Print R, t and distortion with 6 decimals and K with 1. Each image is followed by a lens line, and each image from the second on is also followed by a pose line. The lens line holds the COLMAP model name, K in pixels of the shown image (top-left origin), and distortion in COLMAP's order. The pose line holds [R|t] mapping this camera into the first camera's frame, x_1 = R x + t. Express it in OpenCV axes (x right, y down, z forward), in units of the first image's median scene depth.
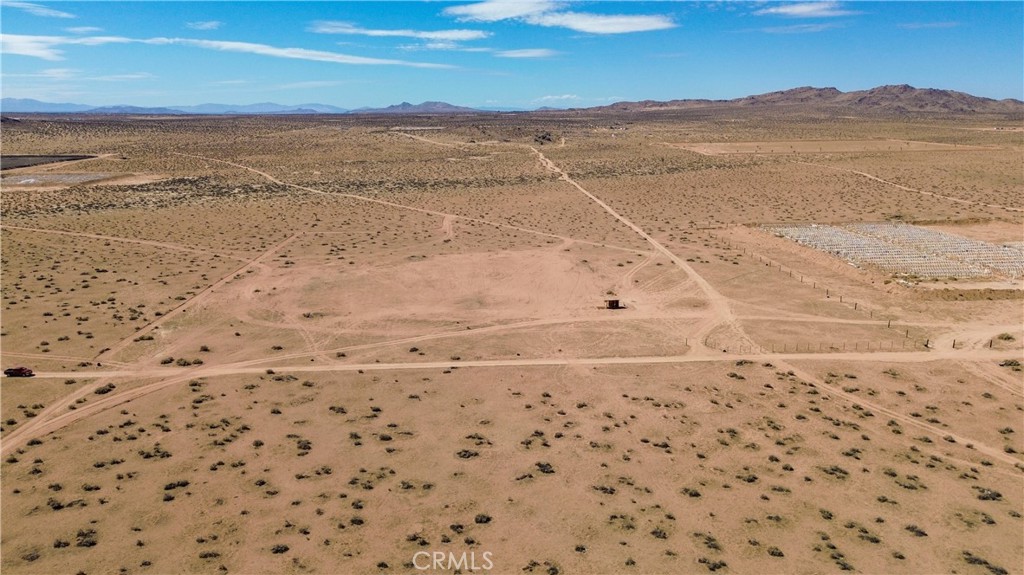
lens RADIAL K [[728.6, 0, 510.3], [0, 728.6, 288.1], [0, 0, 1]] dist [0.061456, -0.056670]
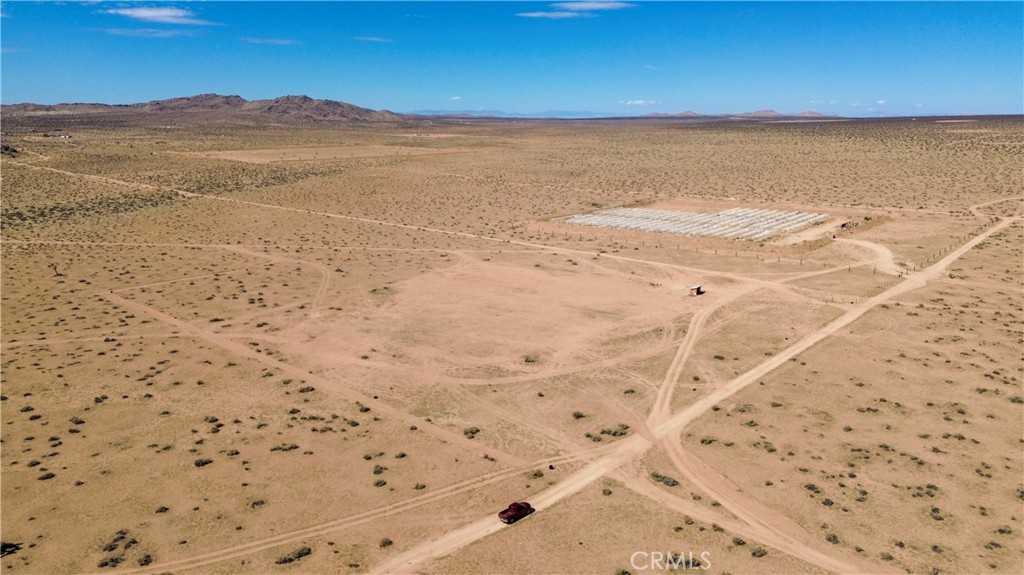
lens RADIAL K [[728.6, 0, 510.0], [0, 728.6, 281.5], [0, 0, 1]] dist [0.061456, -0.056670]
pose [[0.699499, -0.151832, 0.698318, -0.619705], [0.164055, 0.985190, 0.049872, -0.069621], [-0.695548, 0.079677, 0.714048, 0.300024]]
